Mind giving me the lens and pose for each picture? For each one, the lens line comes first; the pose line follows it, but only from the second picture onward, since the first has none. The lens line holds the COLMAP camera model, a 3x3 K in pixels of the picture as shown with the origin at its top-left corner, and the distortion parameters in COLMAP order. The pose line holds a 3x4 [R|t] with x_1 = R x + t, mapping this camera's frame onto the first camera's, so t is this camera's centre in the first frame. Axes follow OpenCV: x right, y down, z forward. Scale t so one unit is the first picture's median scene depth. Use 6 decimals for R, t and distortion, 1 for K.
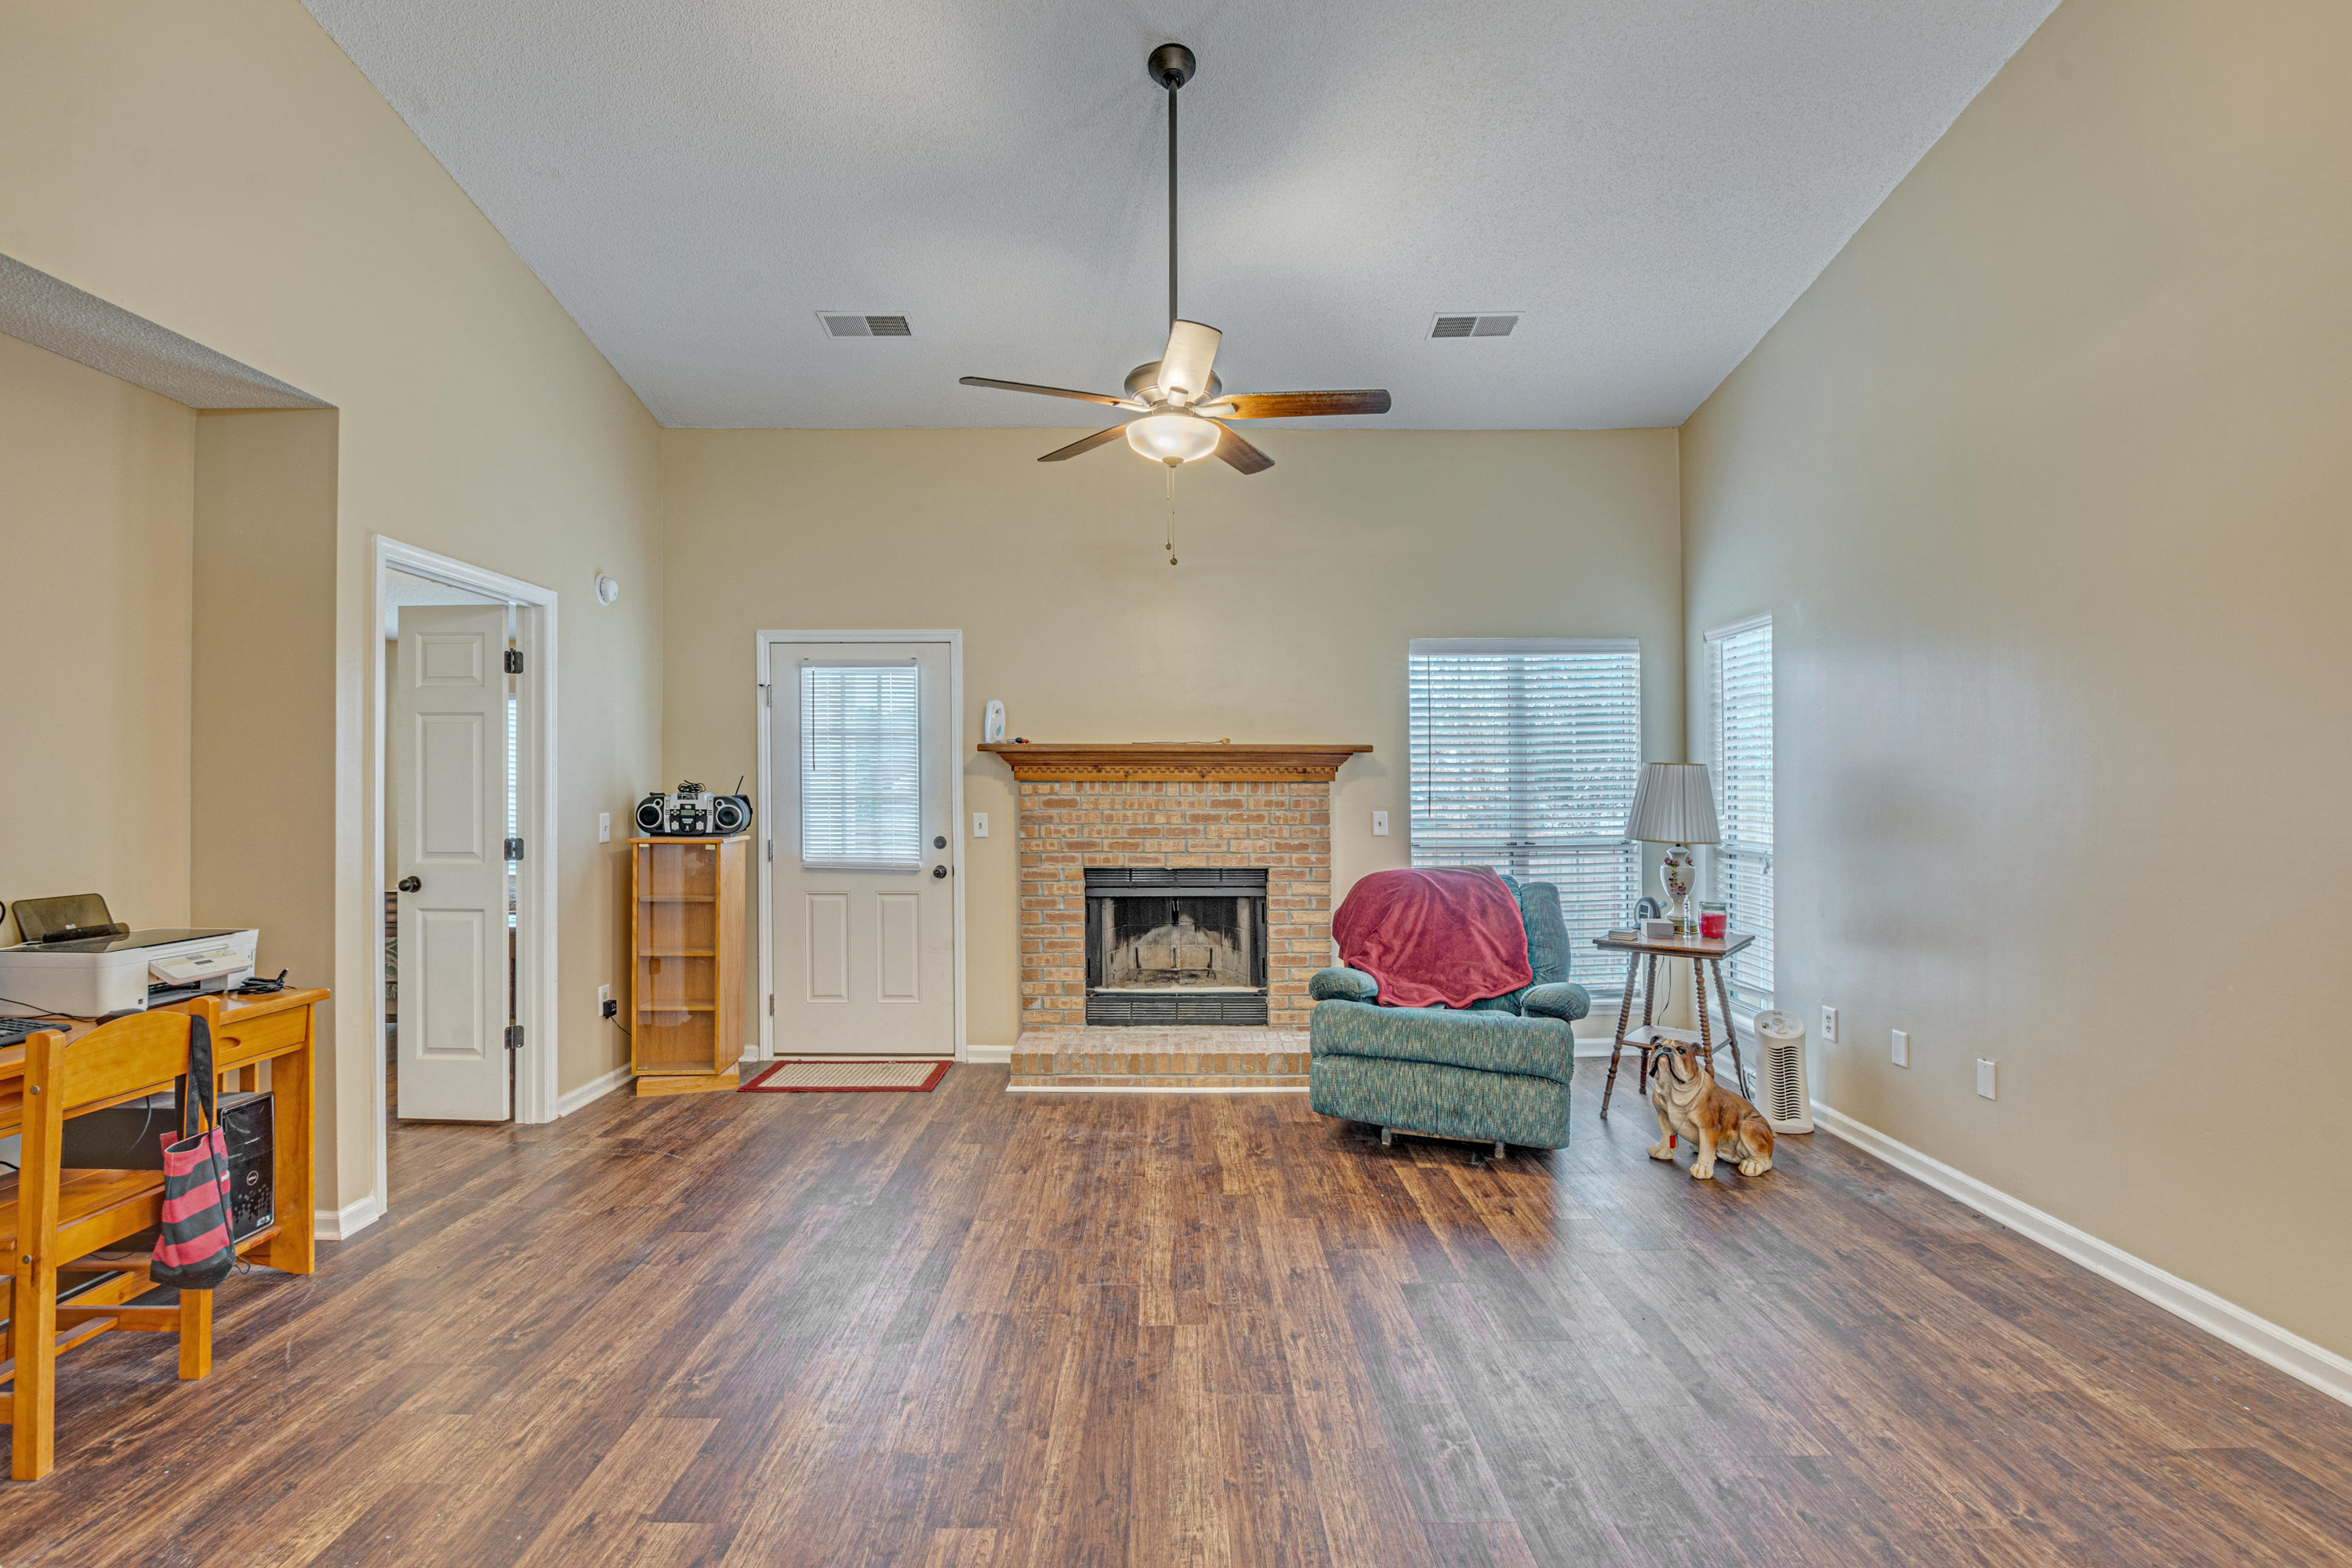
lens RADIAL K [[1176.5, 0, 1164.4], [0, 1176.5, 796.6], [0, 0, 1]] dist [-0.022295, 0.000753]
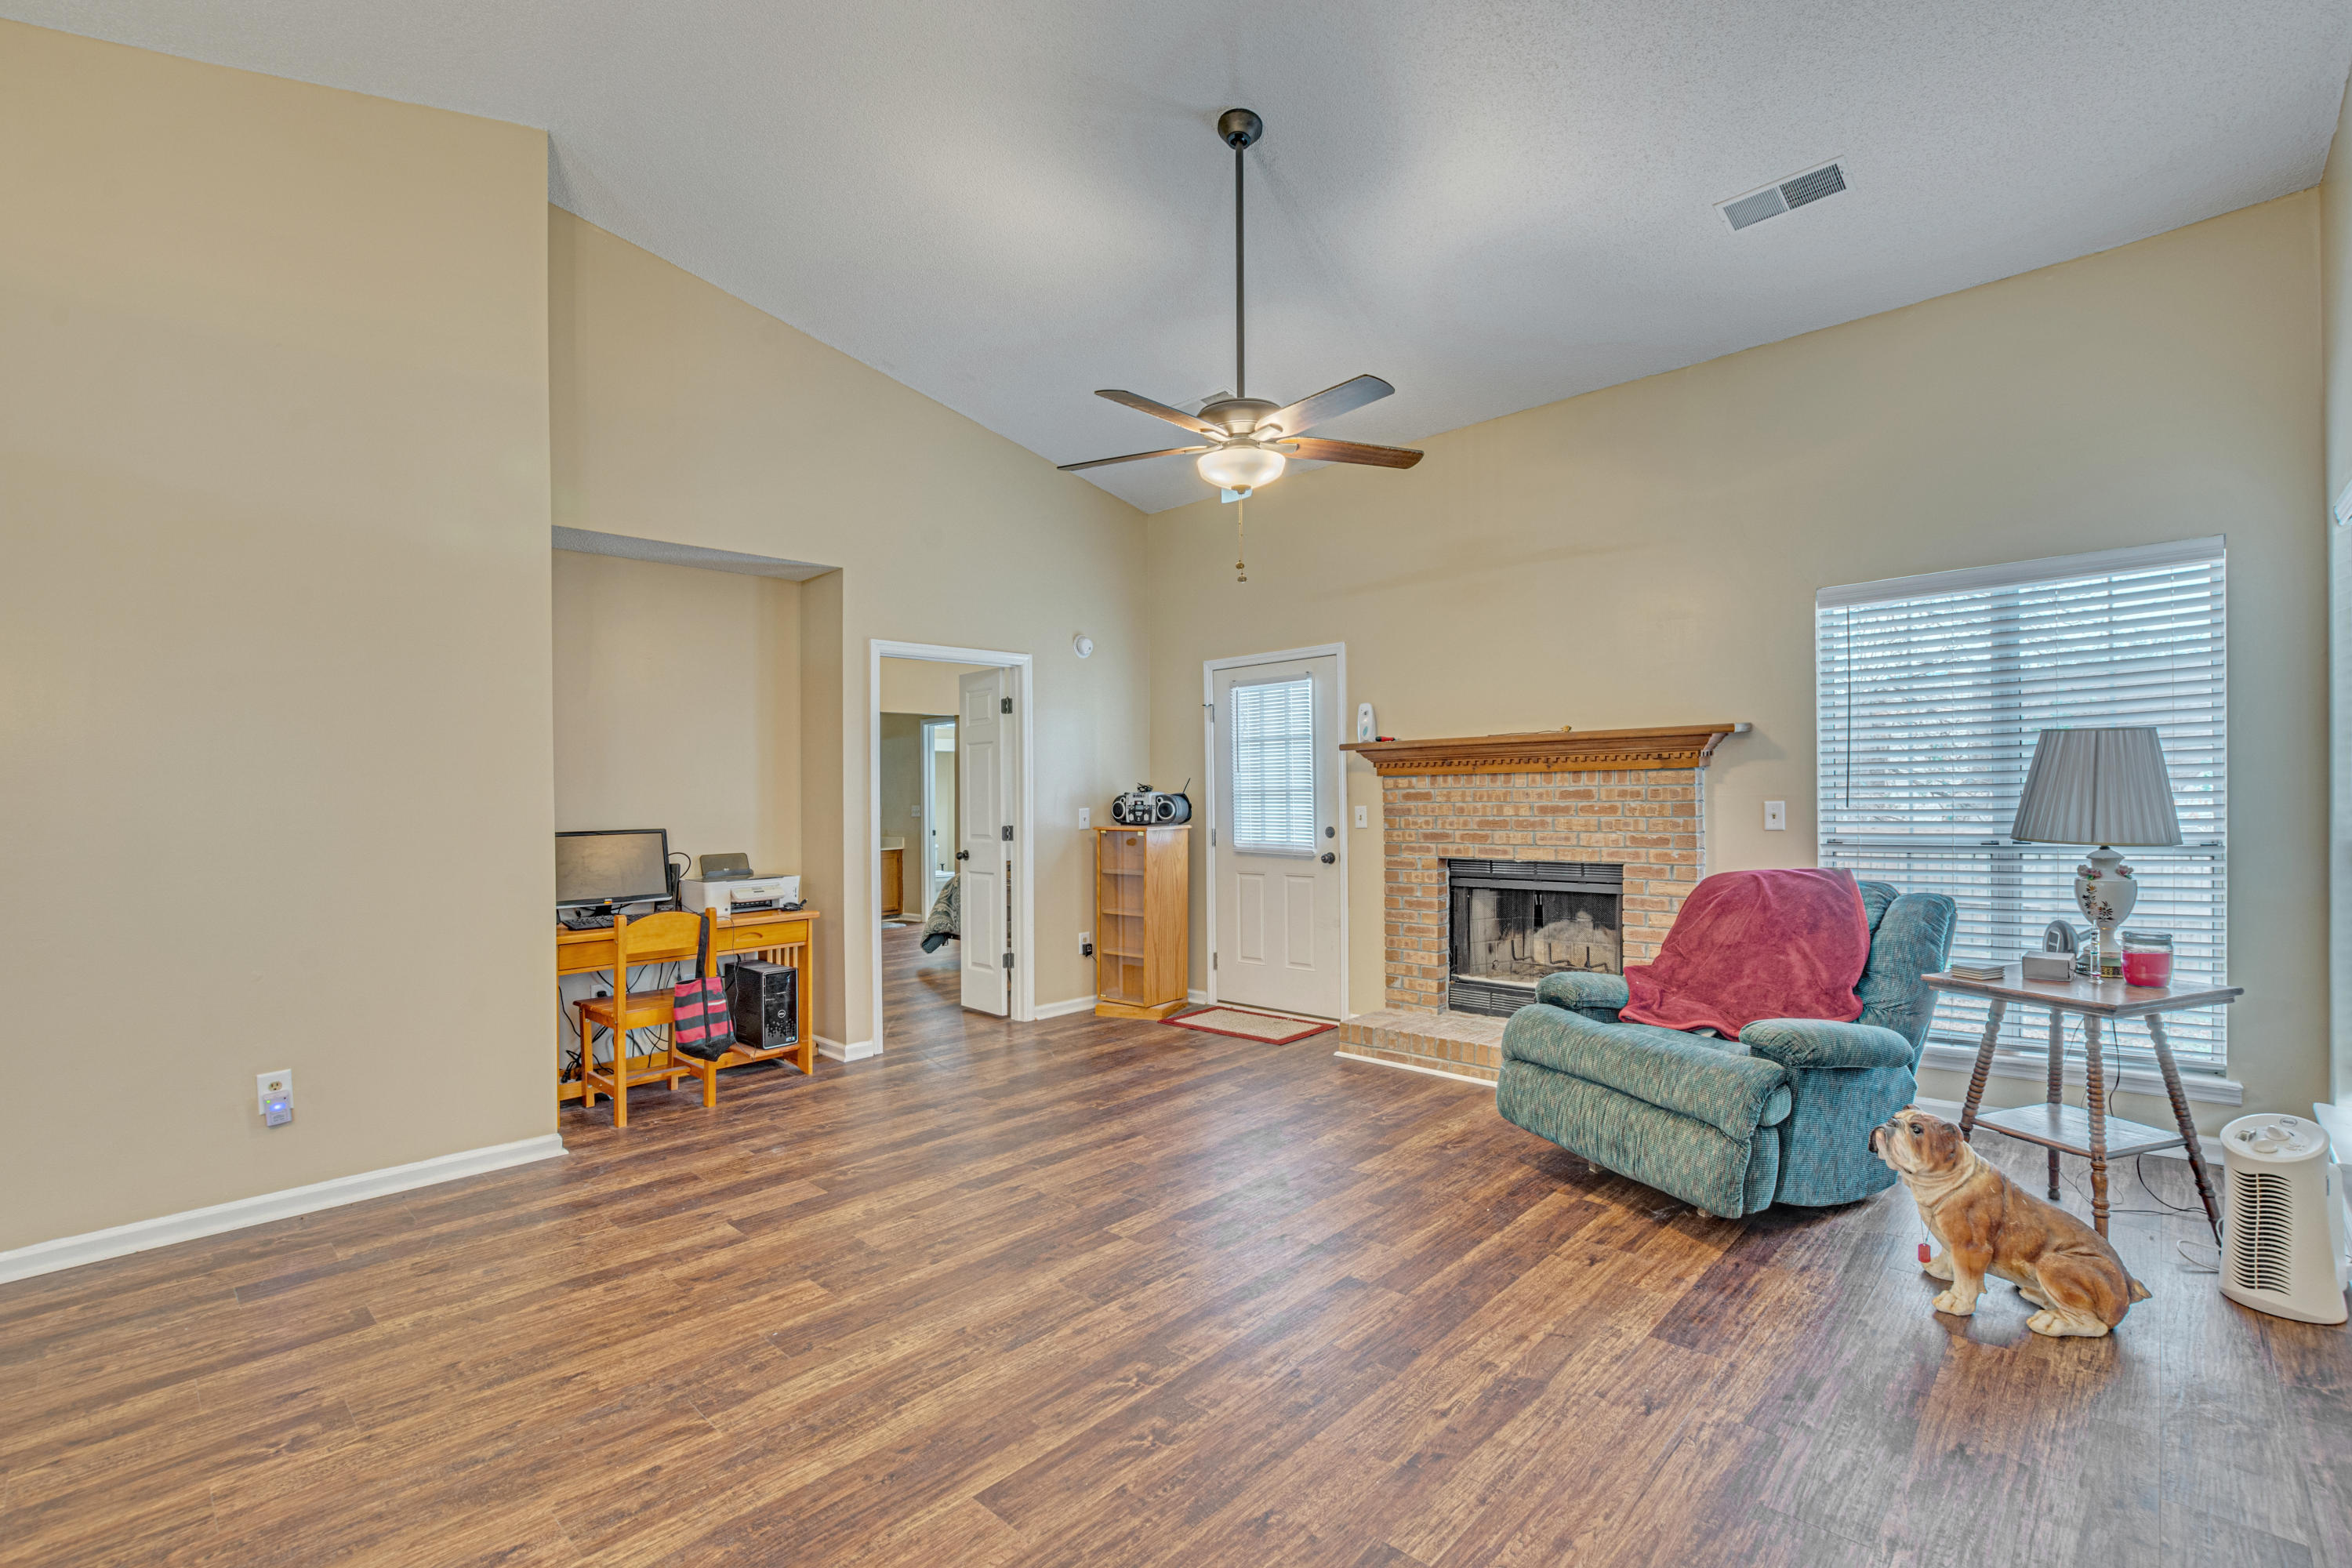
lens RADIAL K [[1061.2, 0, 1070.6], [0, 1061.2, 808.6], [0, 0, 1]] dist [-0.033514, 0.013748]
pose [[0.674400, -0.004793, -0.738351, 0.439204], [0.017013, 0.999814, 0.009050, 0.003078], [0.738170, -0.018665, 0.674356, 0.140581]]
